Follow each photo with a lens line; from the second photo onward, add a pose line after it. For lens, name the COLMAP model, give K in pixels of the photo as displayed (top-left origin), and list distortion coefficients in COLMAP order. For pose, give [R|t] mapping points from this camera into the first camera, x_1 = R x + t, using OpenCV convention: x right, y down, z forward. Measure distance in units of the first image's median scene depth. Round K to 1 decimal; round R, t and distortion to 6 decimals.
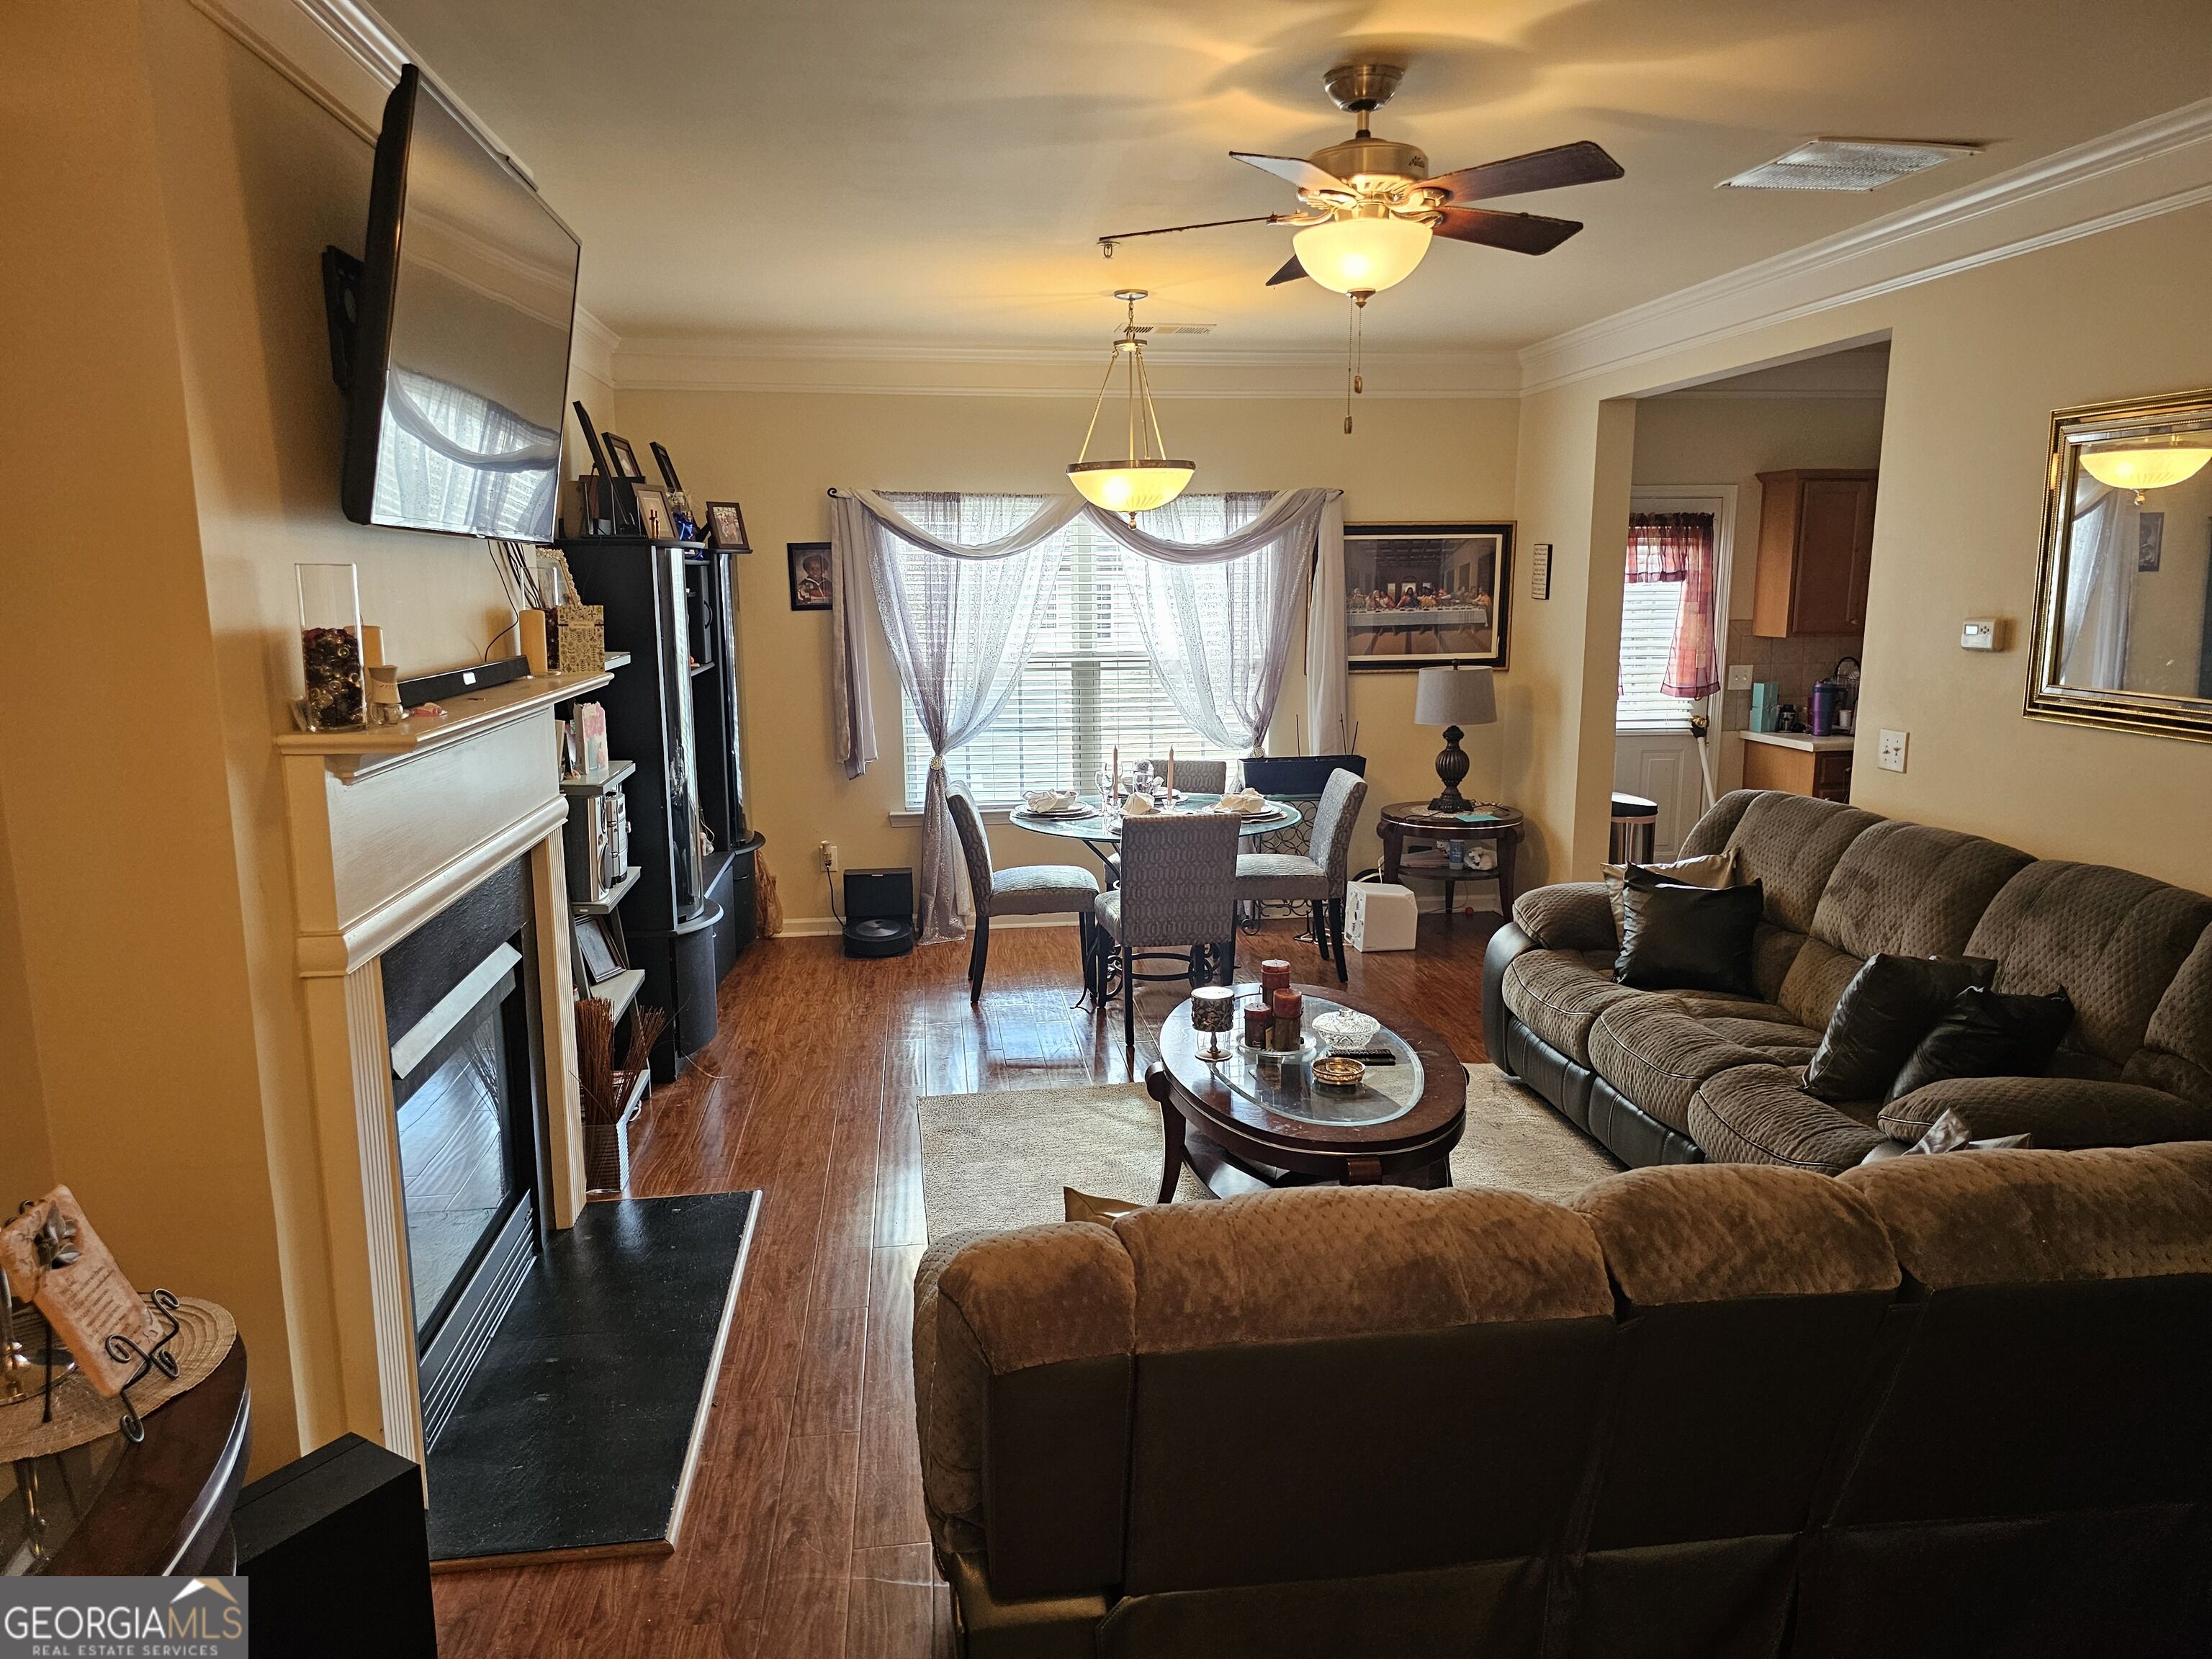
lens RADIAL K [[1472.1, 0, 1106.0], [0, 1472.1, 829.5], [0, 0, 1]] dist [0.116681, -0.000351]
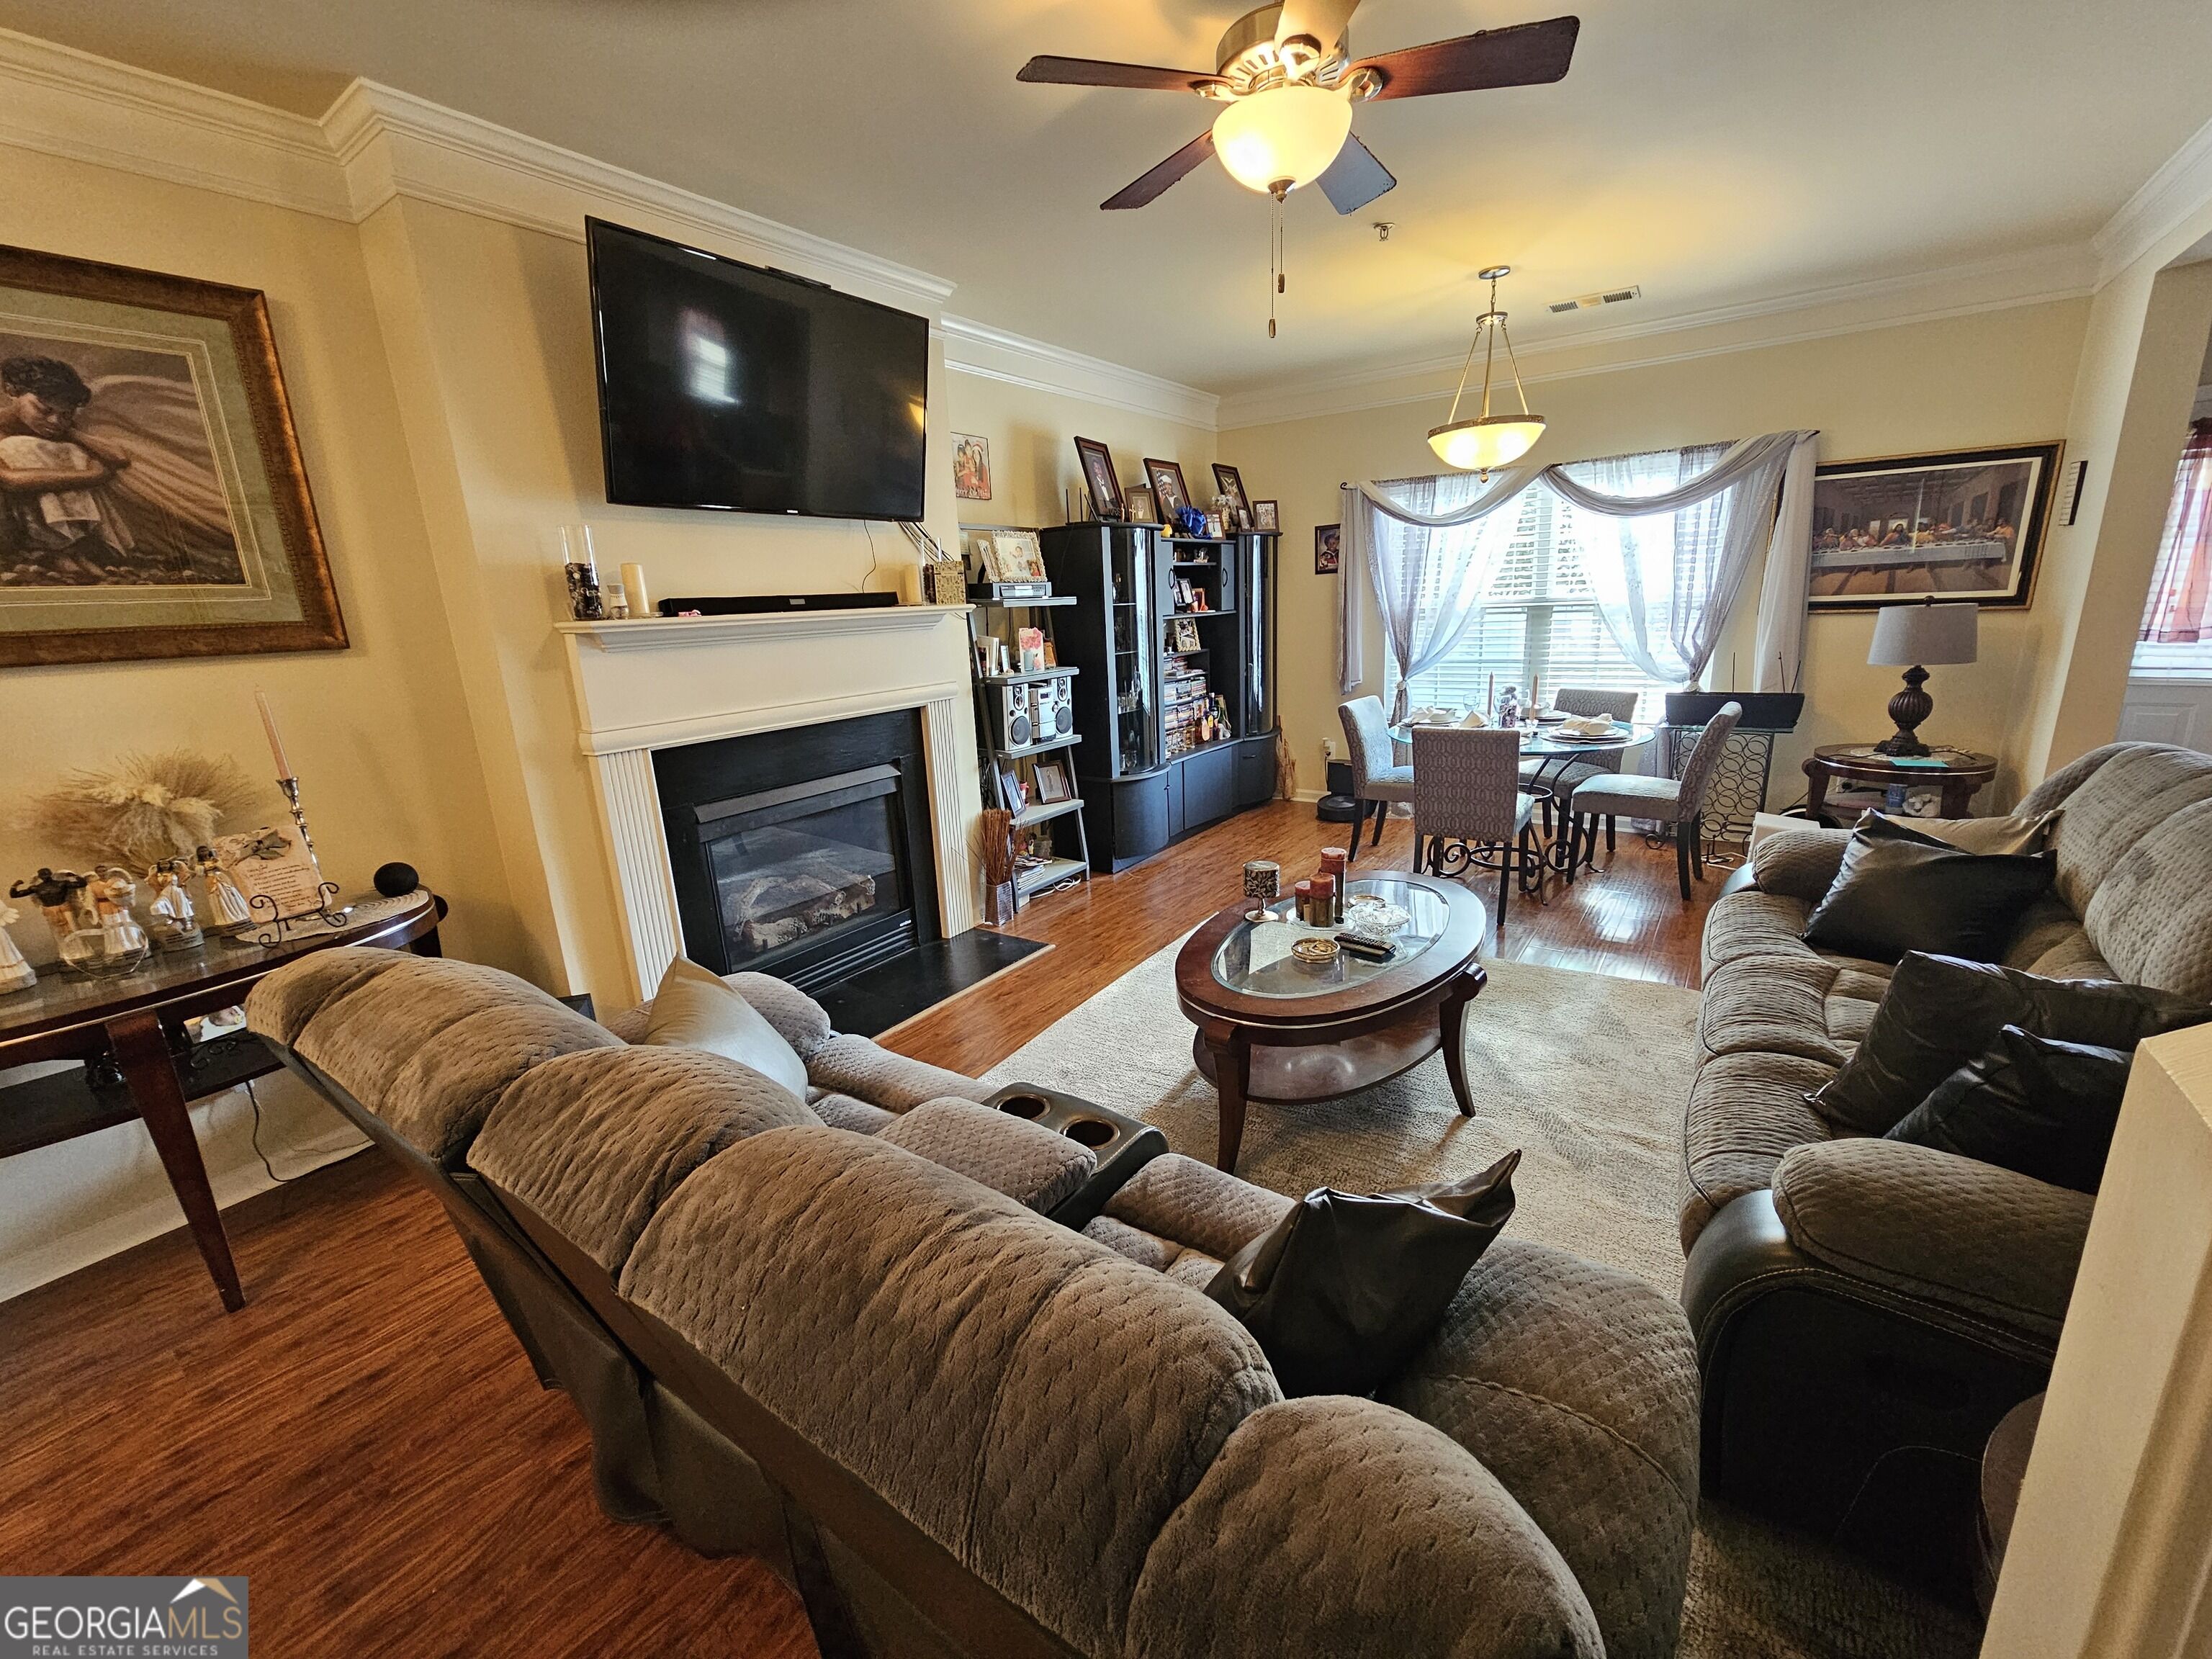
lens RADIAL K [[898.1, 0, 1106.0], [0, 898.1, 829.5], [0, 0, 1]] dist [0.001074, 0.000427]
pose [[0.746765, 0.141020, -0.649966, 0.232932], [-0.075910, 0.988948, 0.127353, 0.000645], [0.660742, -0.045764, 0.749217, 0.203471]]
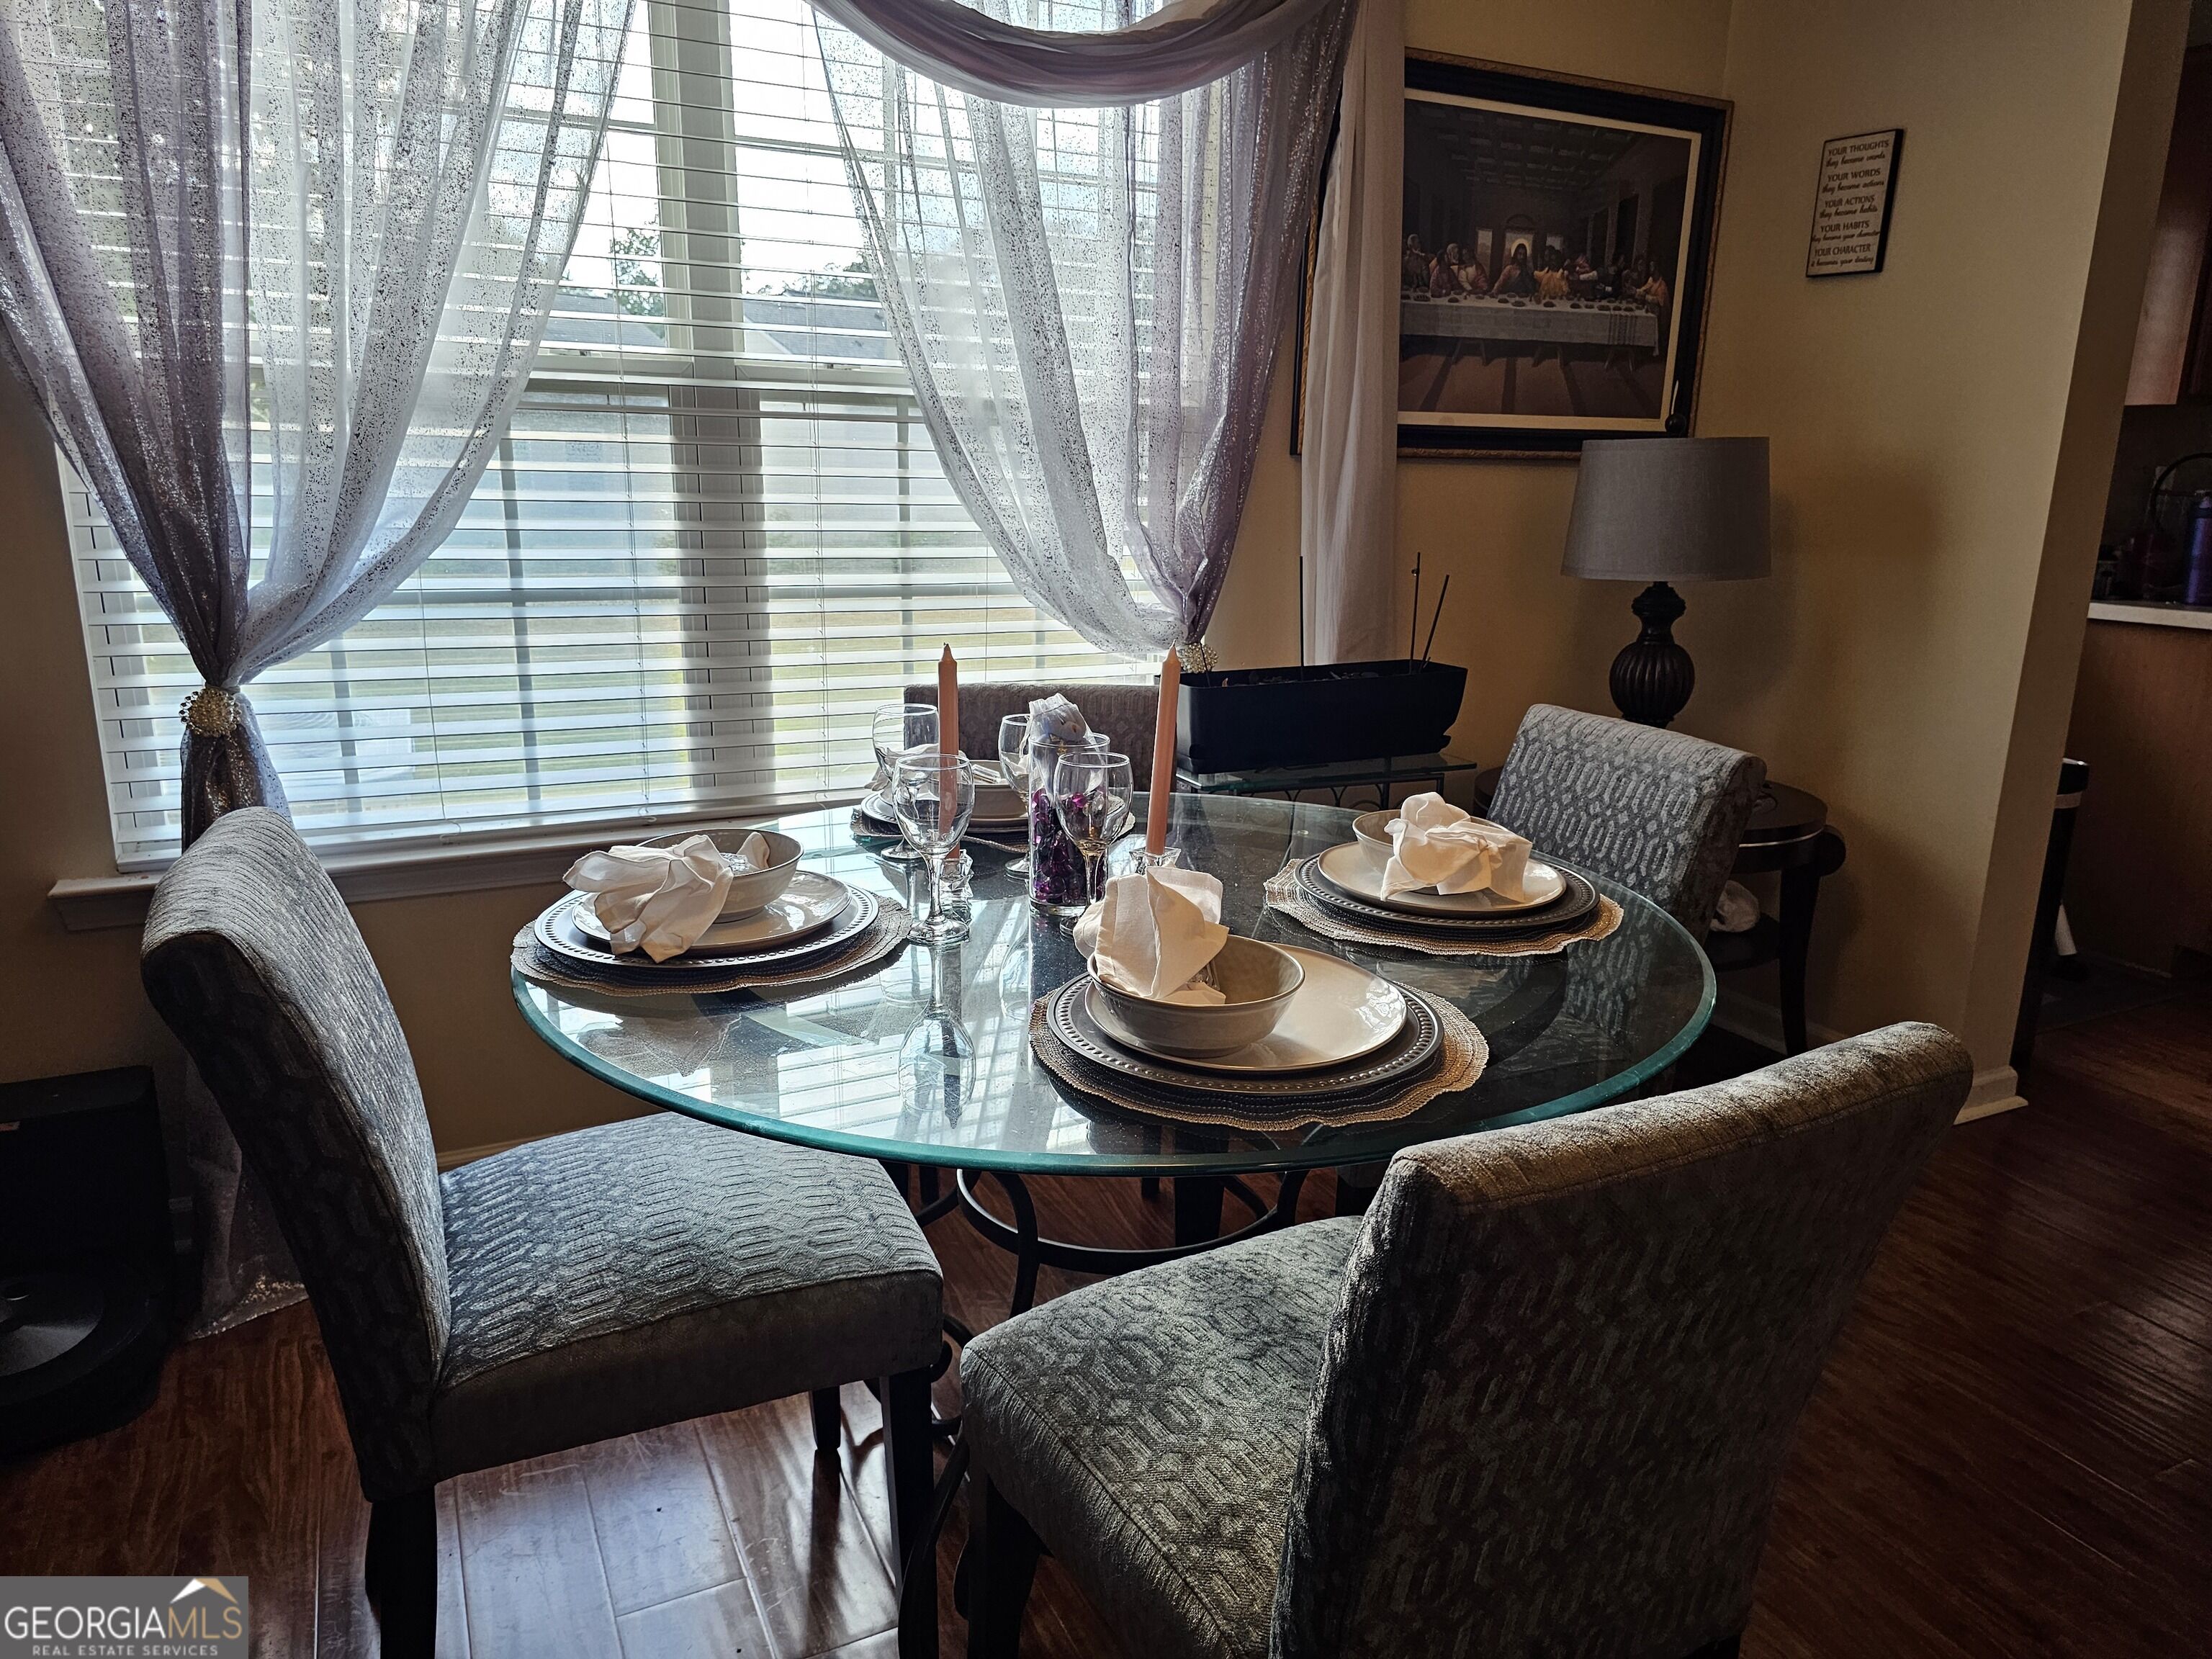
lens RADIAL K [[1678.3, 0, 1184.7], [0, 1678.3, 837.7], [0, 0, 1]] dist [0.053044, -0.002418]
pose [[0.921061, -0.058829, 0.384950, -0.069527], [0.036781, 0.997246, 0.064398, -0.034976], [-0.387678, -0.045155, 0.920688, 0.614184]]
